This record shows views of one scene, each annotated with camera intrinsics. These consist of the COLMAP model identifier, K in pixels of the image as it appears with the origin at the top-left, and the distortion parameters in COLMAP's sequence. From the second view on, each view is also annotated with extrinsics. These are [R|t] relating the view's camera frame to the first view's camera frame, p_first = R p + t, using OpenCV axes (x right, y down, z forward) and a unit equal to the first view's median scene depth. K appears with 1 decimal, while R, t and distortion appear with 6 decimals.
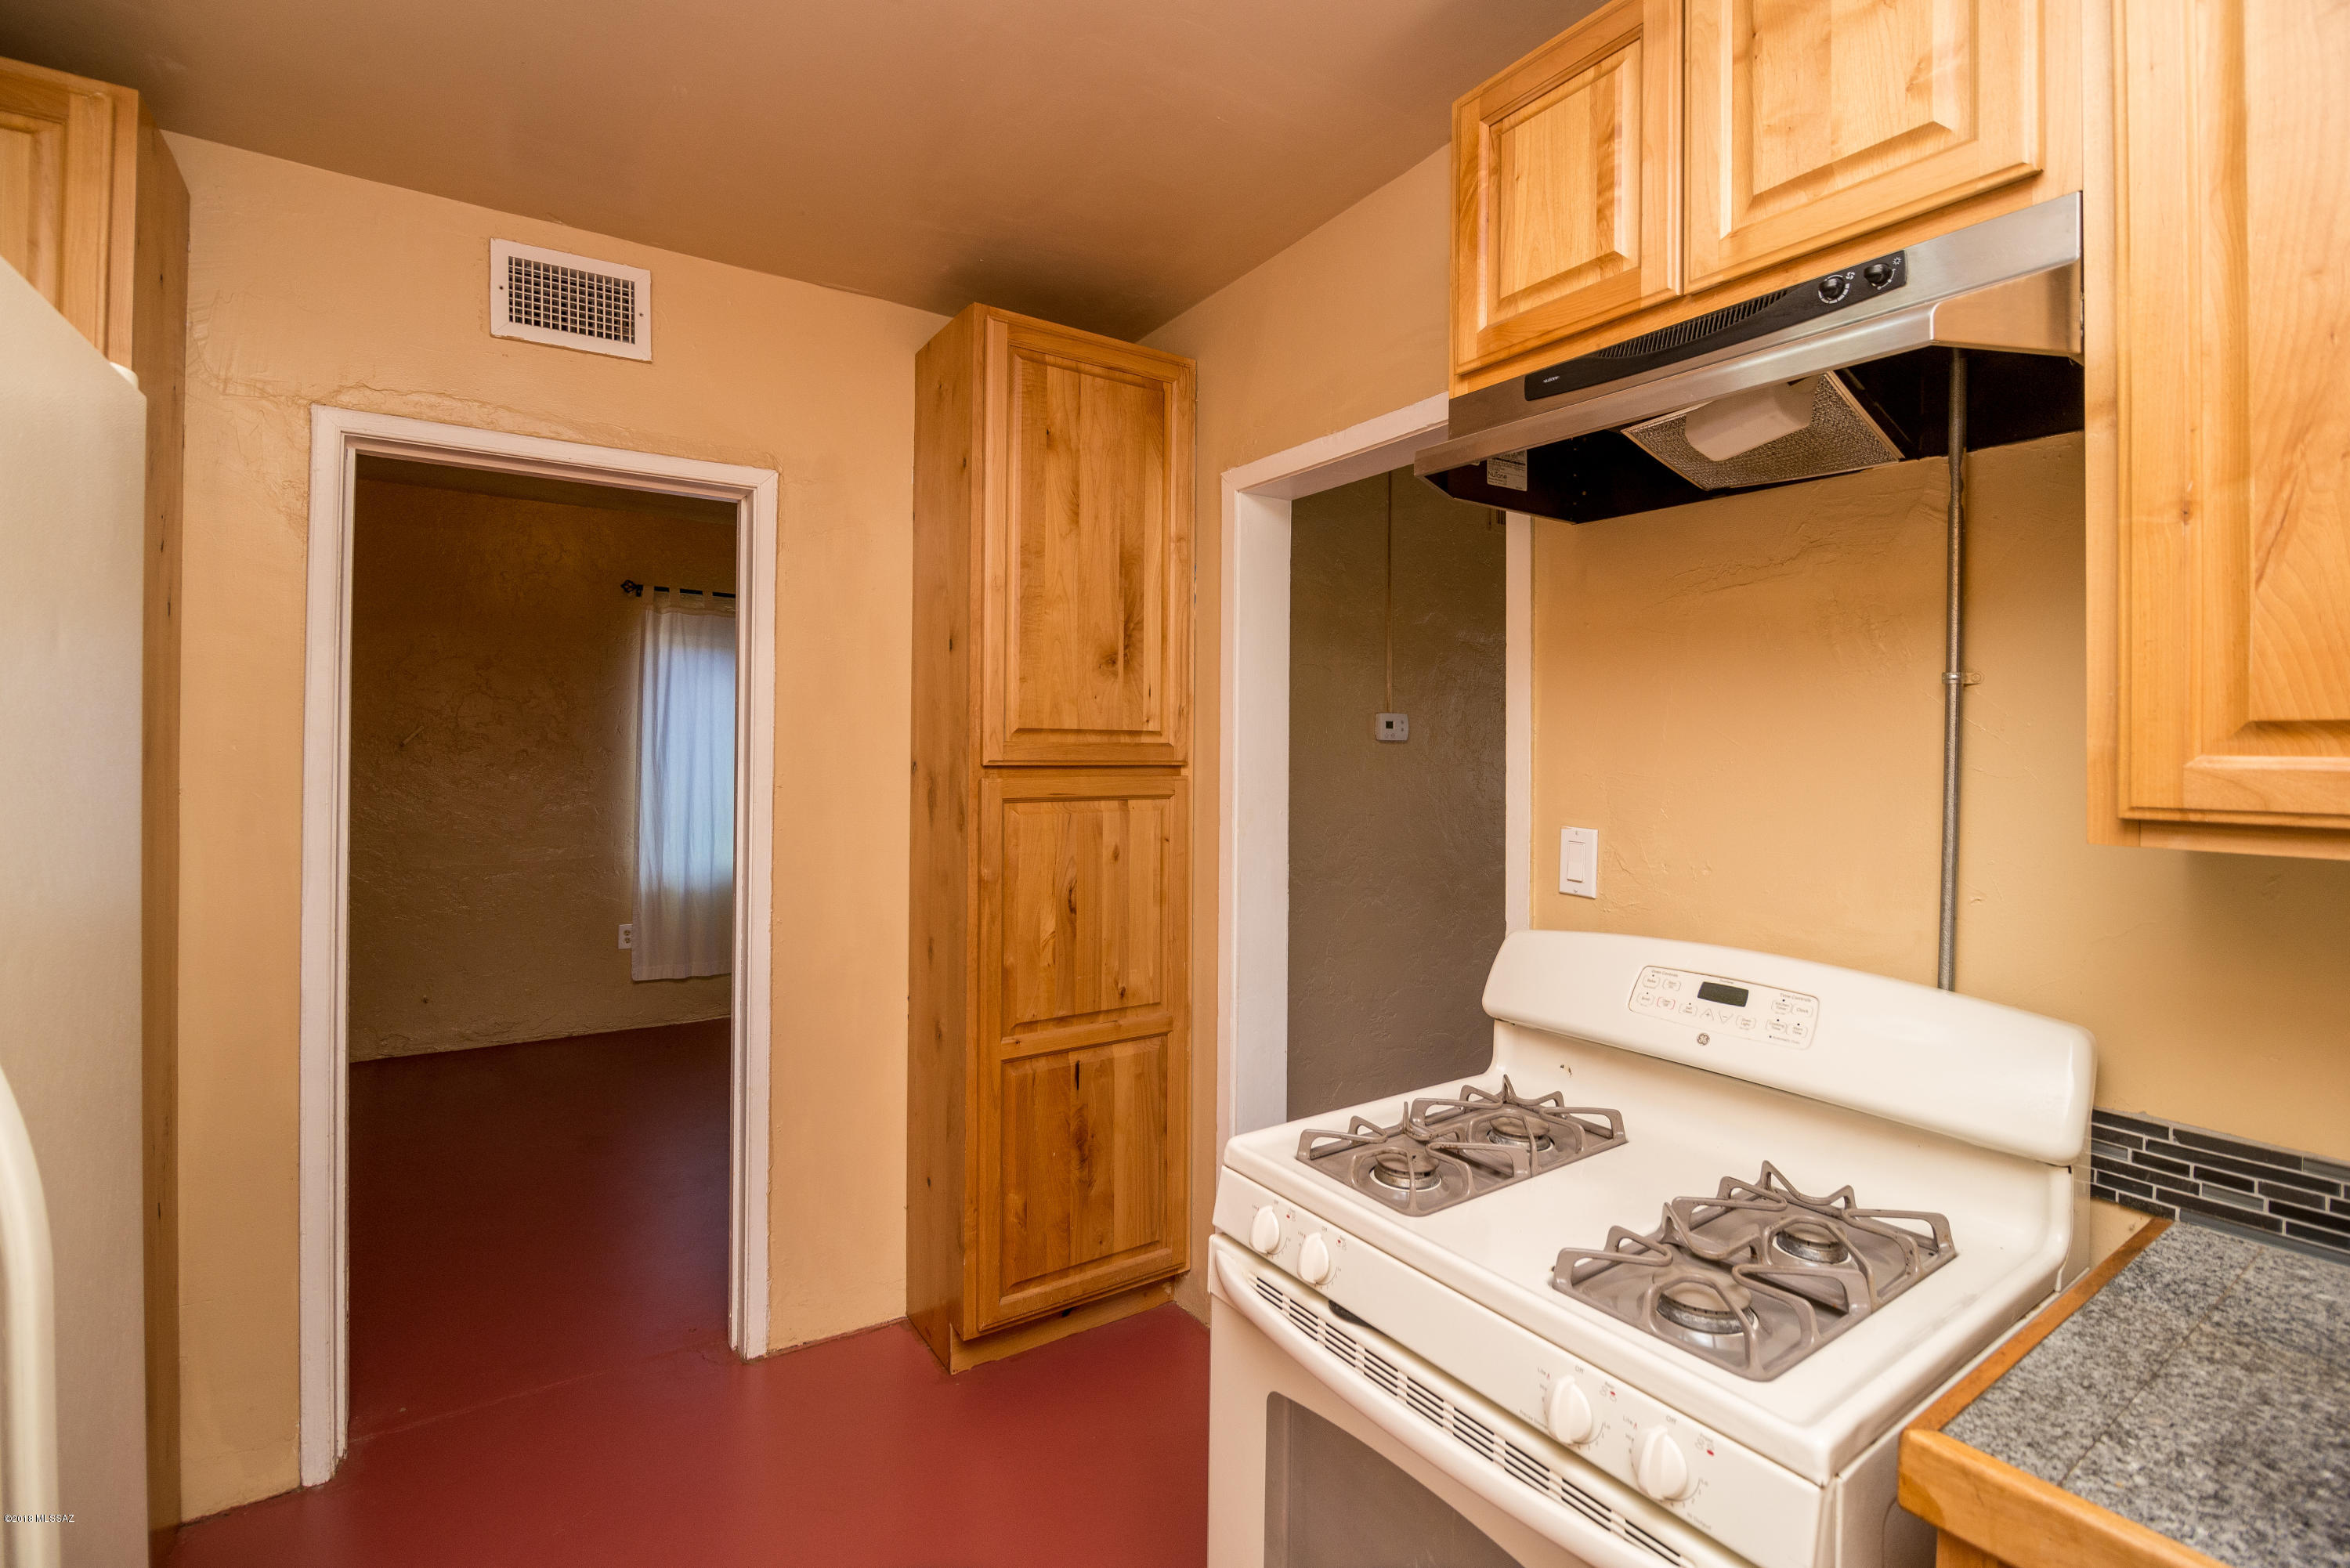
lens RADIAL K [[1038.2, 0, 1179.1], [0, 1038.2, 748.4], [0, 0, 1]] dist [-0.003118, -0.000082]
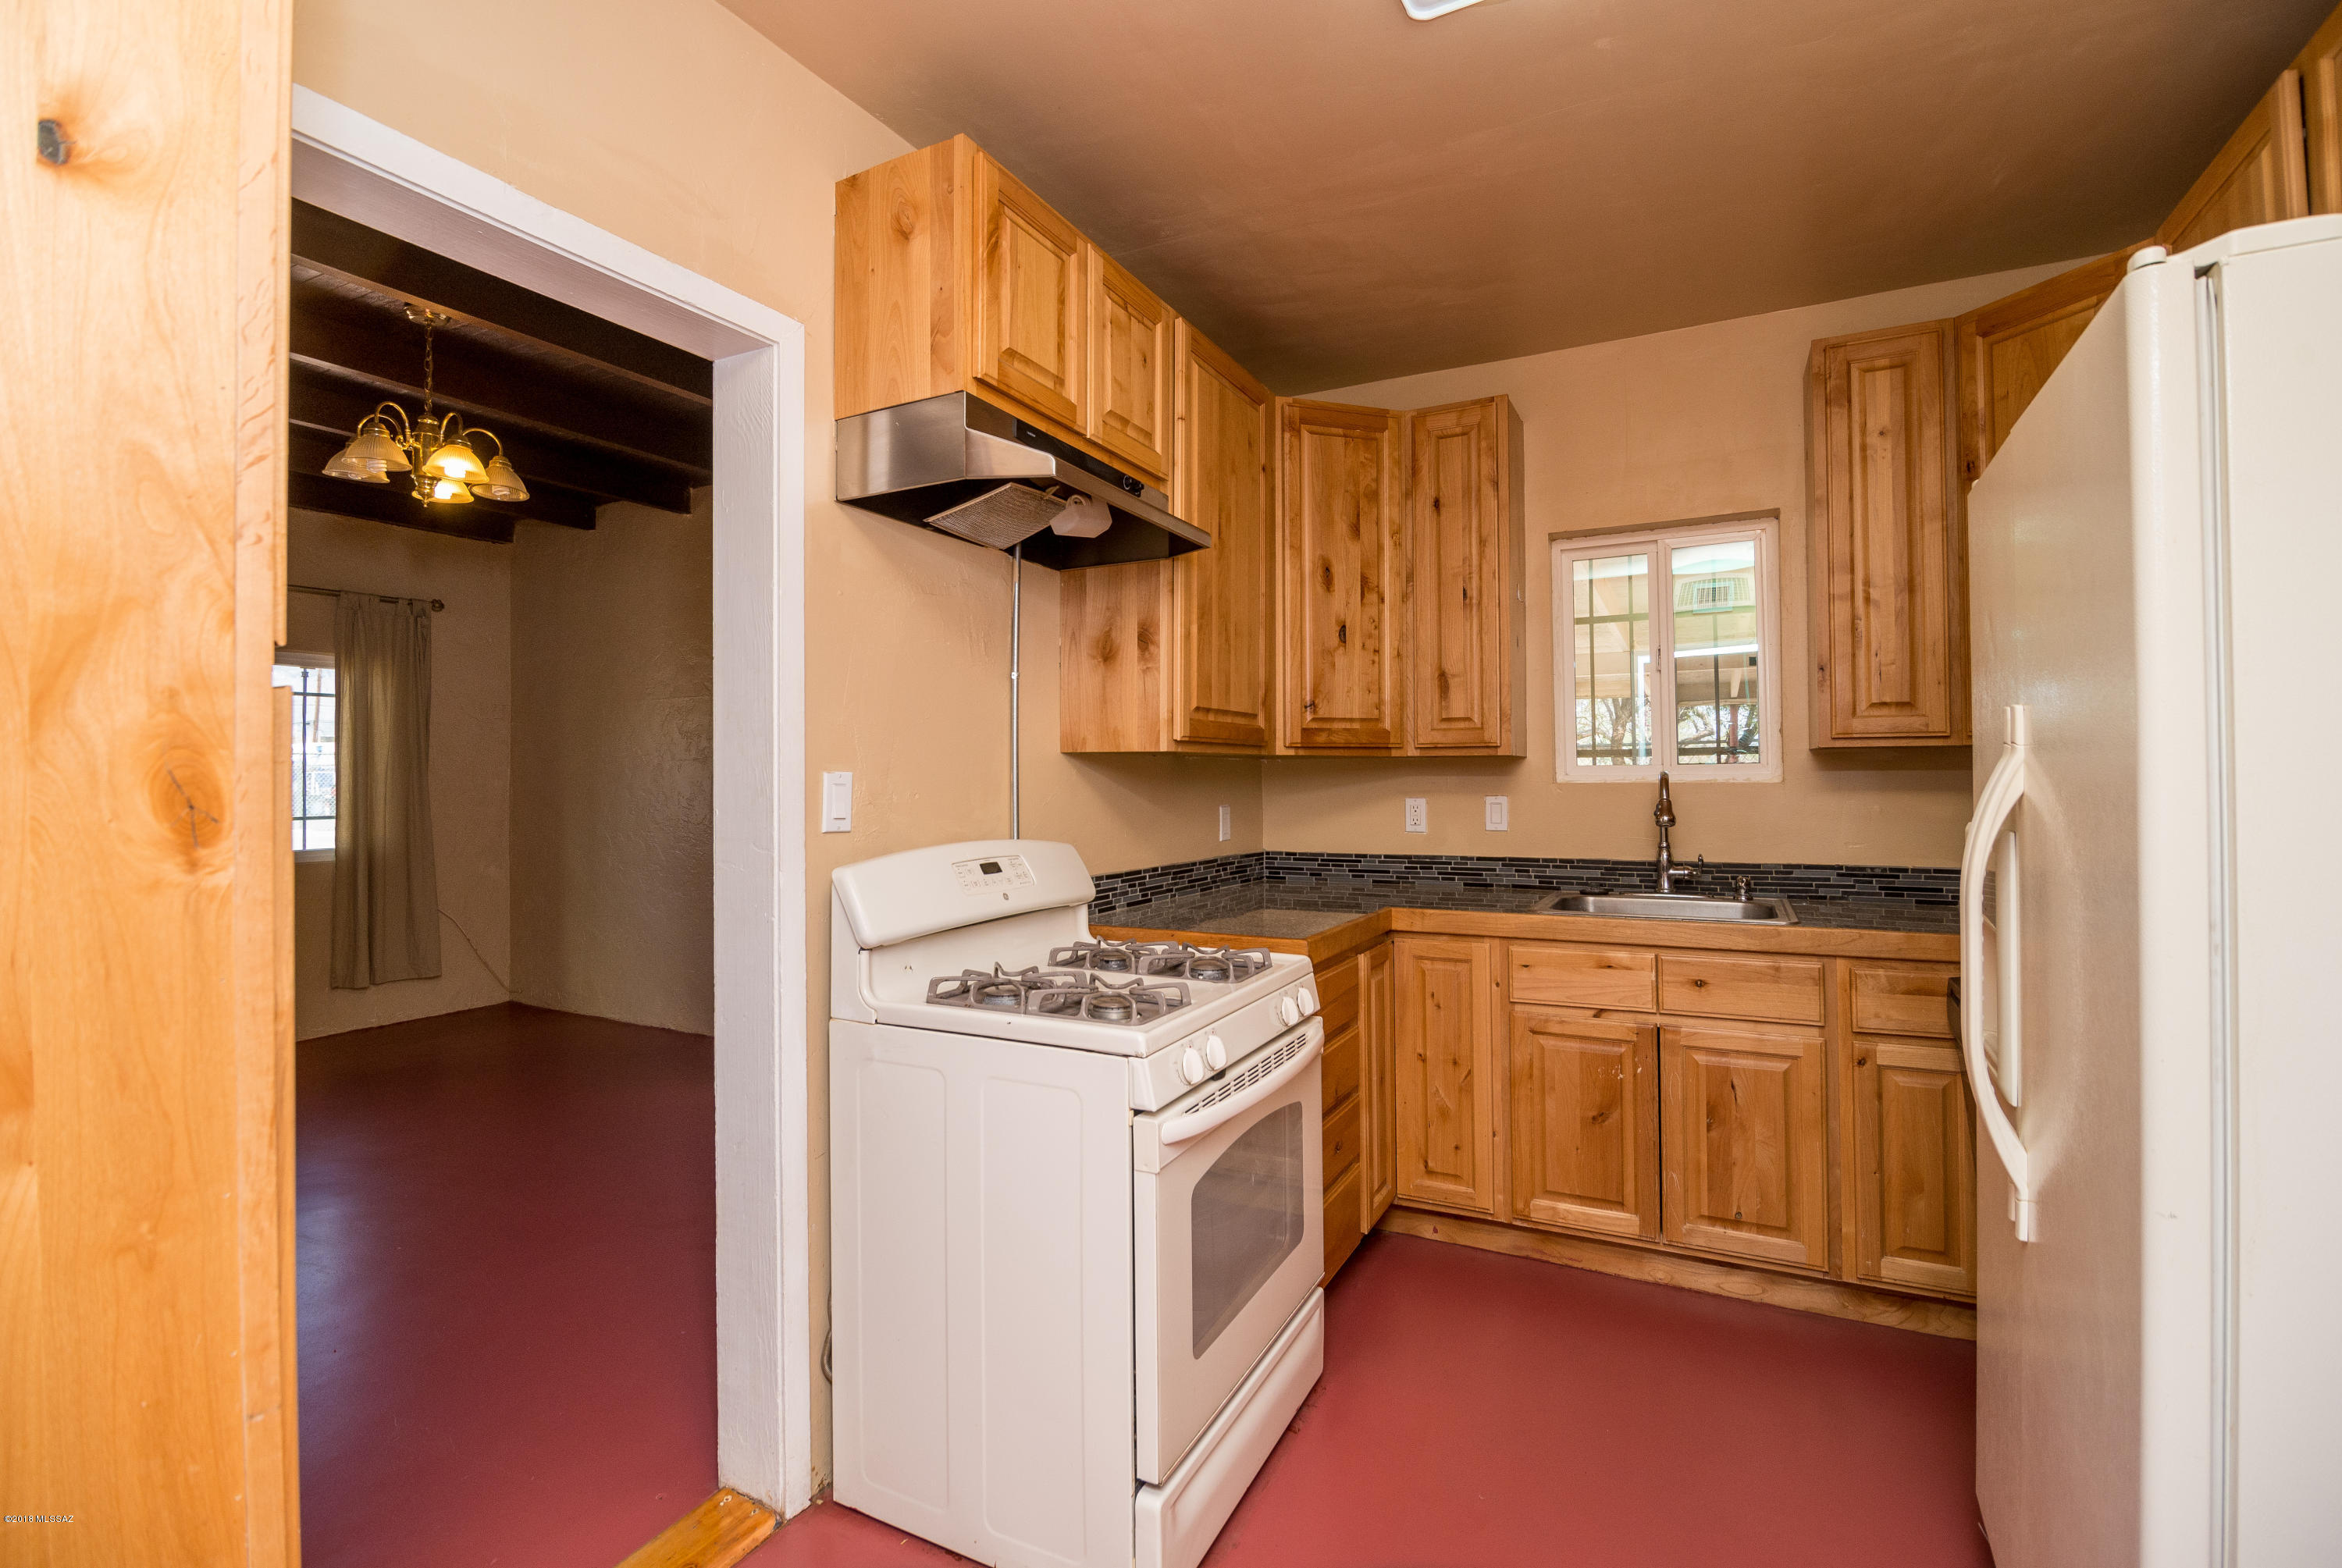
lens RADIAL K [[1034.6, 0, 1175.1], [0, 1034.6, 748.5], [0, 0, 1]] dist [-0.003118, -0.000082]
pose [[-0.455410, 0.013346, 0.890182, -0.968979], [-0.000900, 0.999880, -0.015451, 0.086729], [-0.890281, -0.007838, -0.455343, 1.481436]]
